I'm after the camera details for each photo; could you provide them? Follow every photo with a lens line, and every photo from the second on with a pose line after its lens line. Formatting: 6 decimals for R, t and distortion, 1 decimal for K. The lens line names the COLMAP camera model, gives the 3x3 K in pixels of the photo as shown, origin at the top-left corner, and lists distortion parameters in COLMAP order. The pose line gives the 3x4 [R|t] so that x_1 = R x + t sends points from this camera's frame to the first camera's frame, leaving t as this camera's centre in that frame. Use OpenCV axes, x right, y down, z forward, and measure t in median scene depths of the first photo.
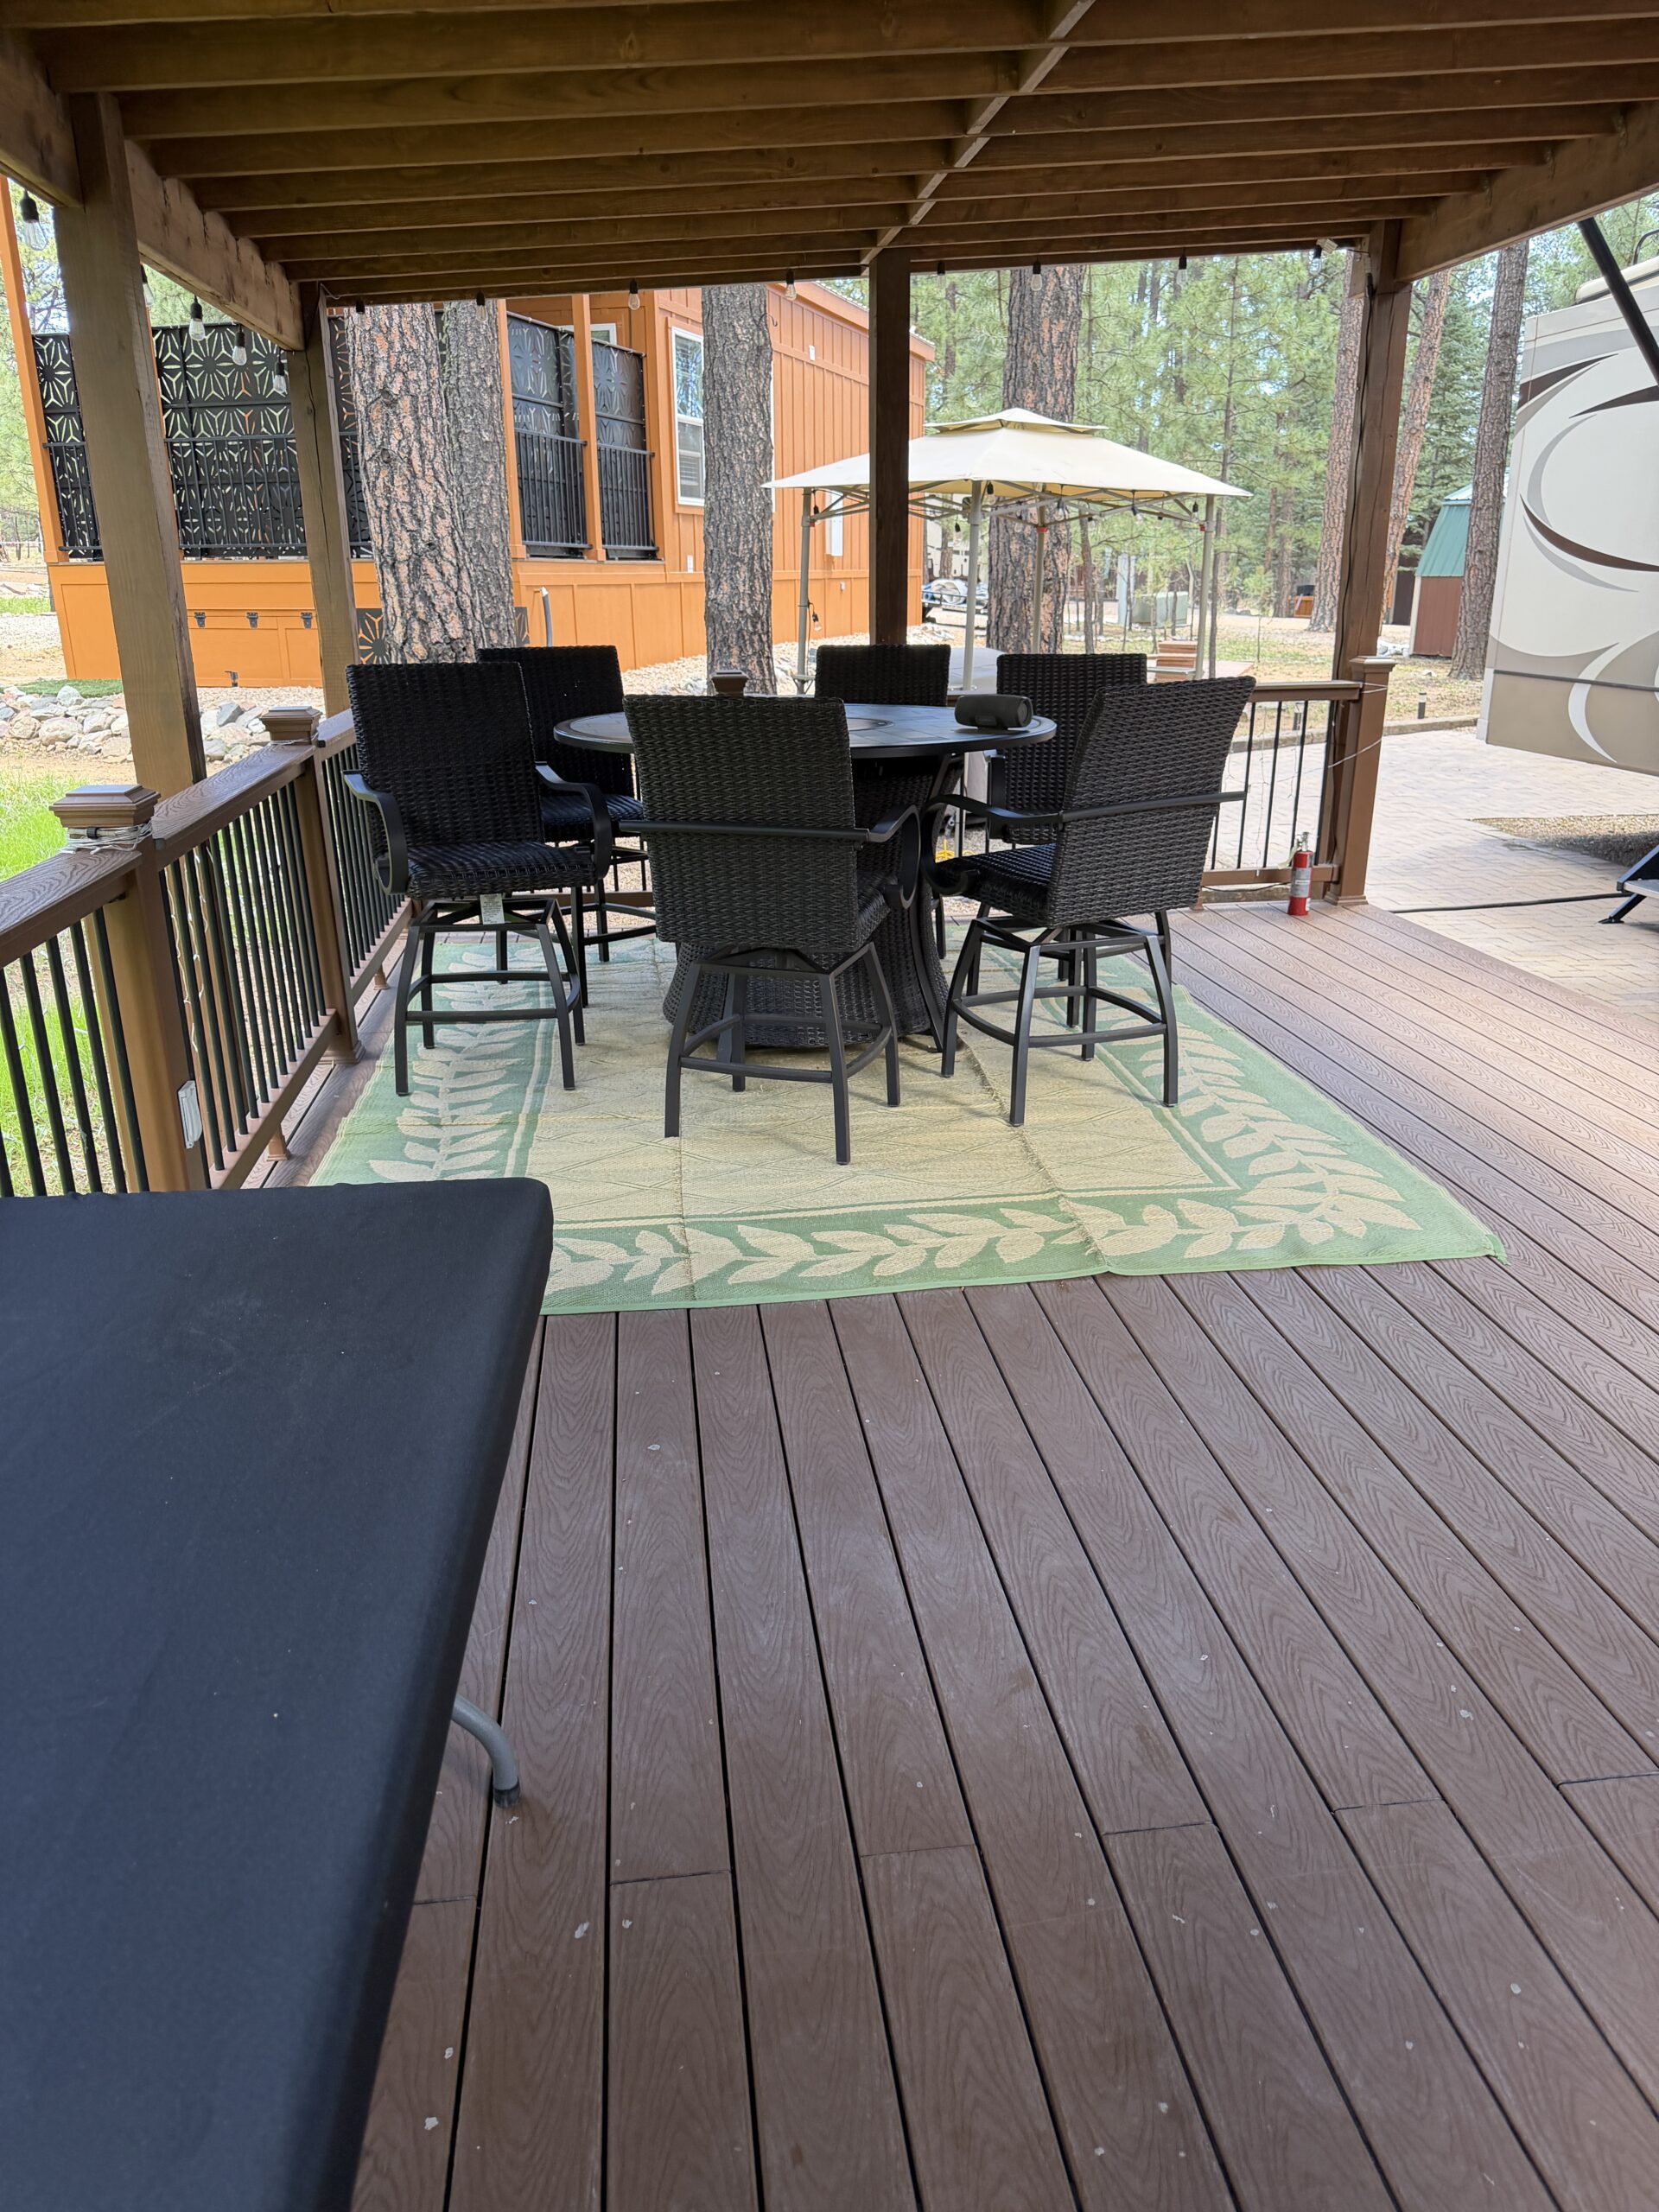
lens RADIAL K [[1553.0, 0, 829.5], [0, 1553.0, 1106.0], [0, 0, 1]] dist [0.052801, -0.000485]
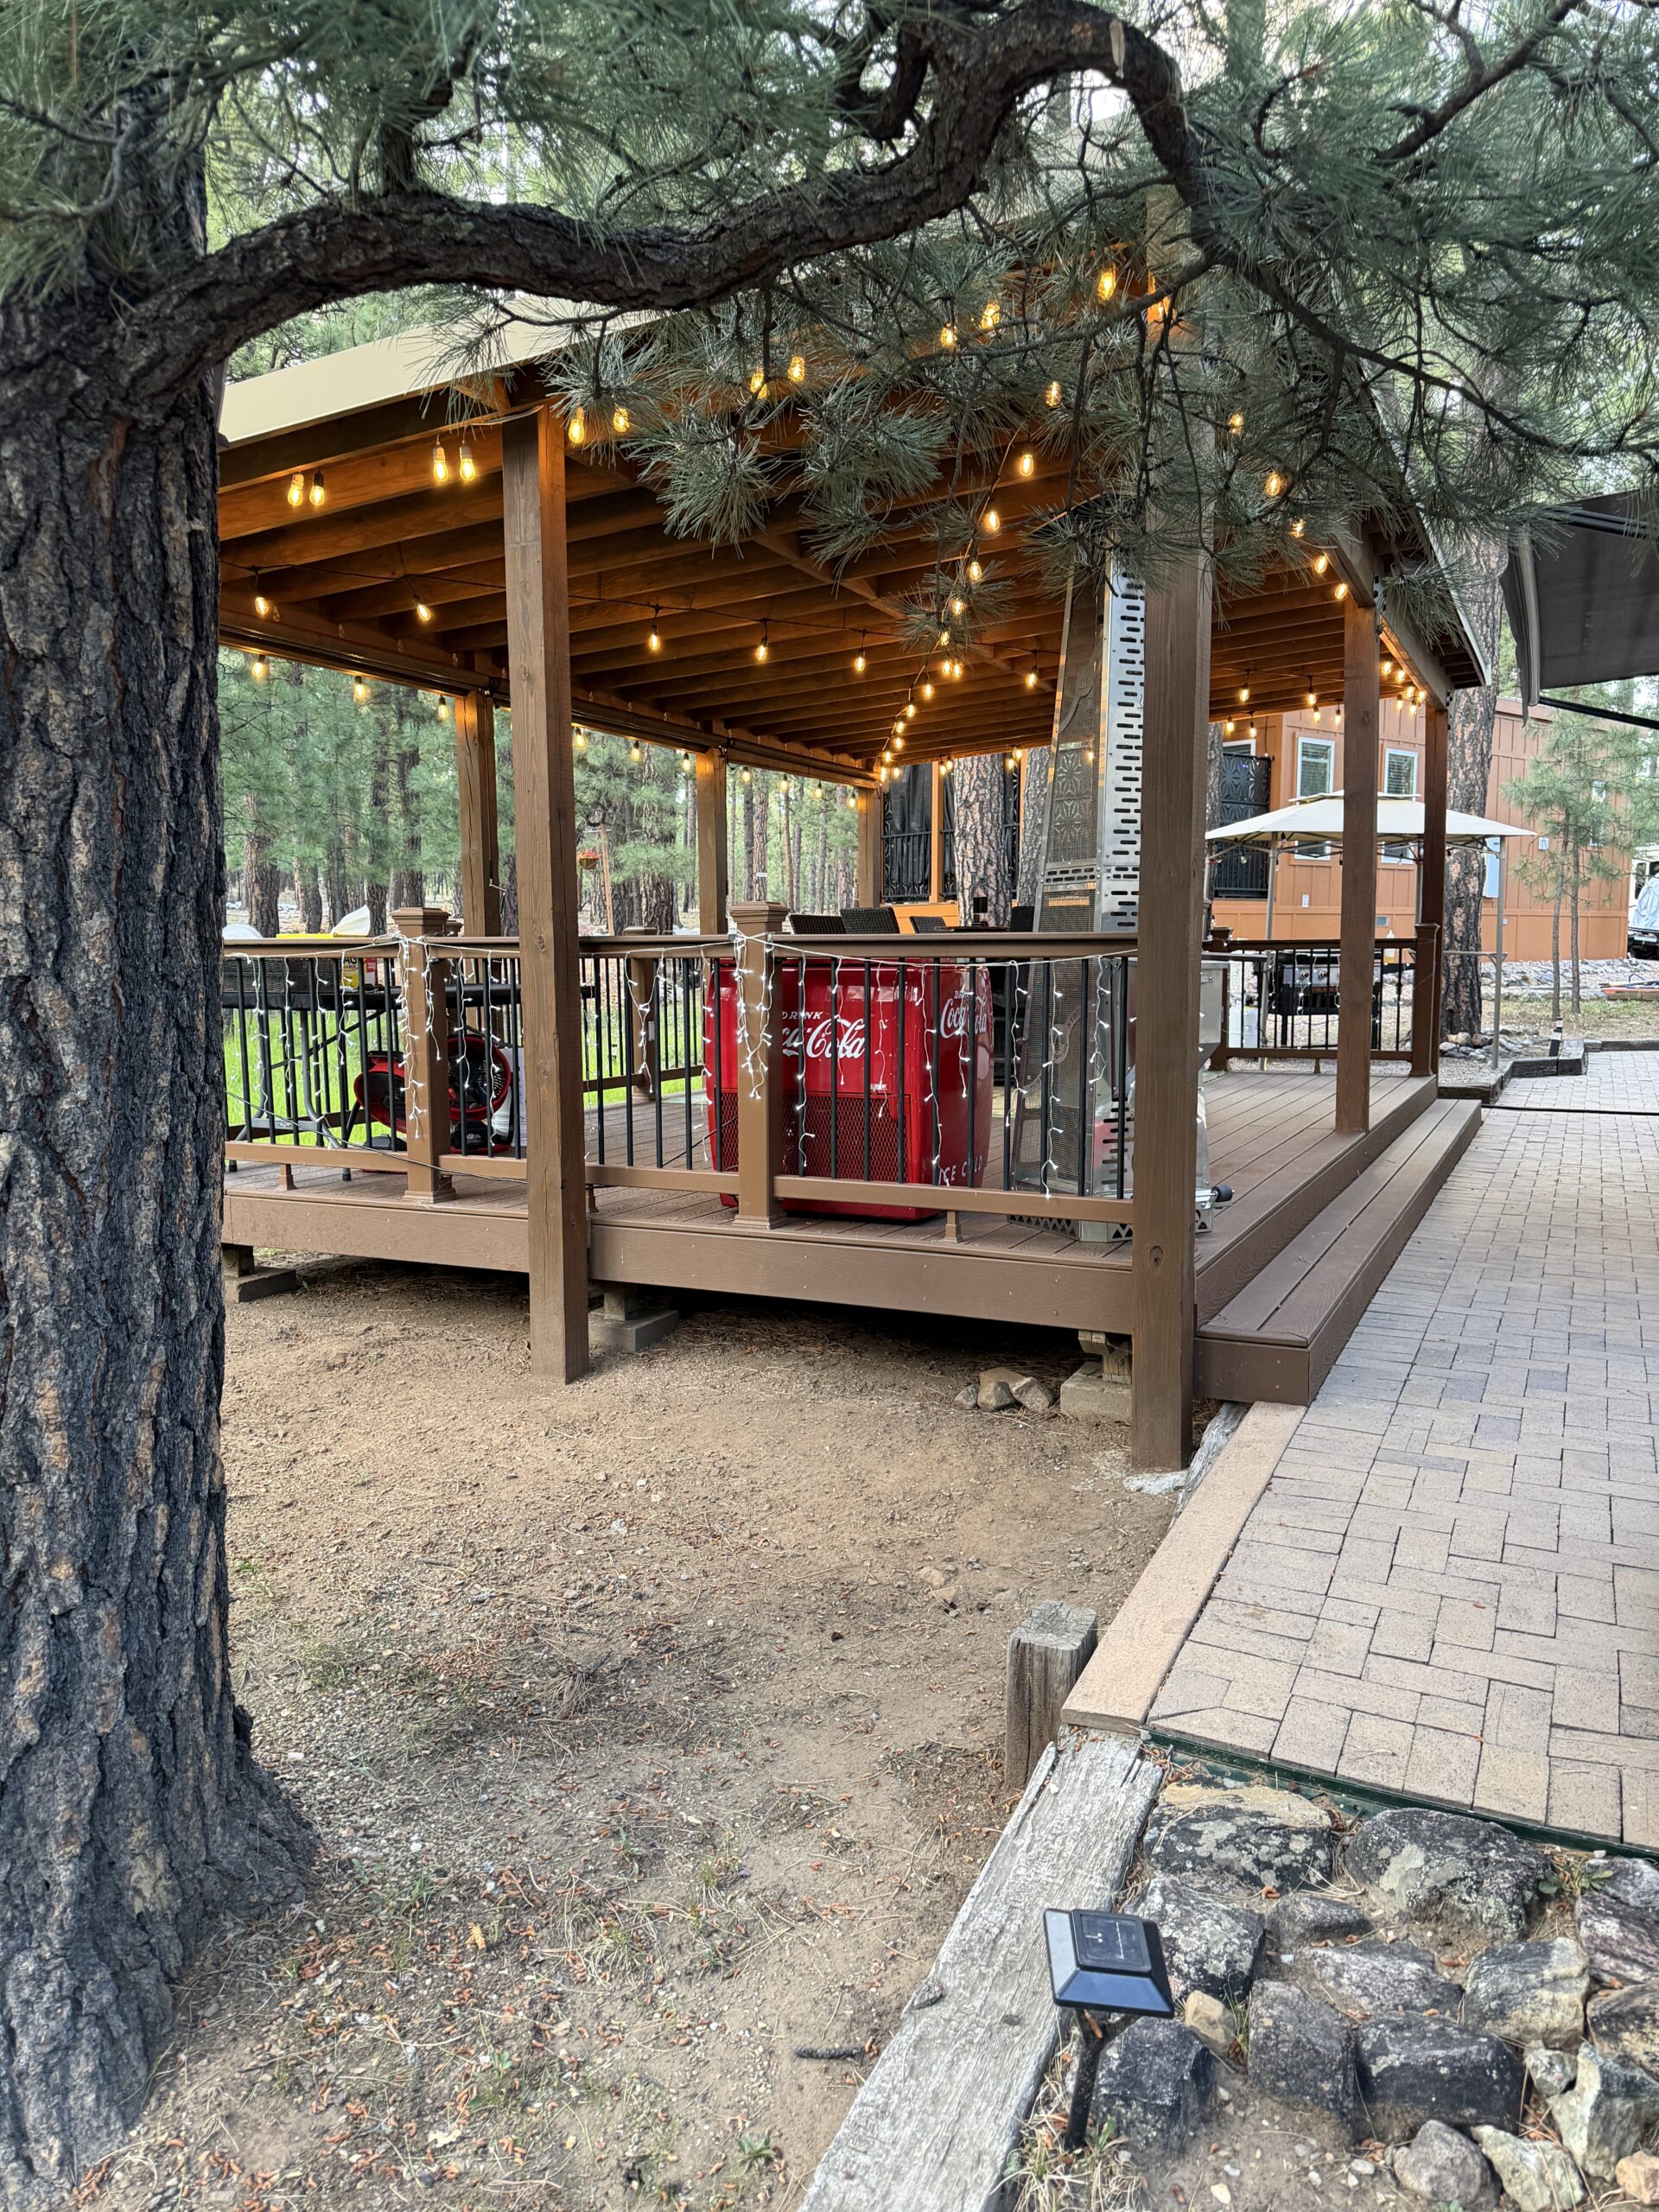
lens RADIAL K [[1553.0, 0, 829.5], [0, 1553.0, 1106.0], [0, 0, 1]] dist [0.052801, -0.000485]
pose [[0.838717, 0.057426, -0.541531, 0.560488], [-0.176731, 0.969303, -0.170930, 0.215342], [0.515092, 0.239067, 0.823120, -0.458564]]
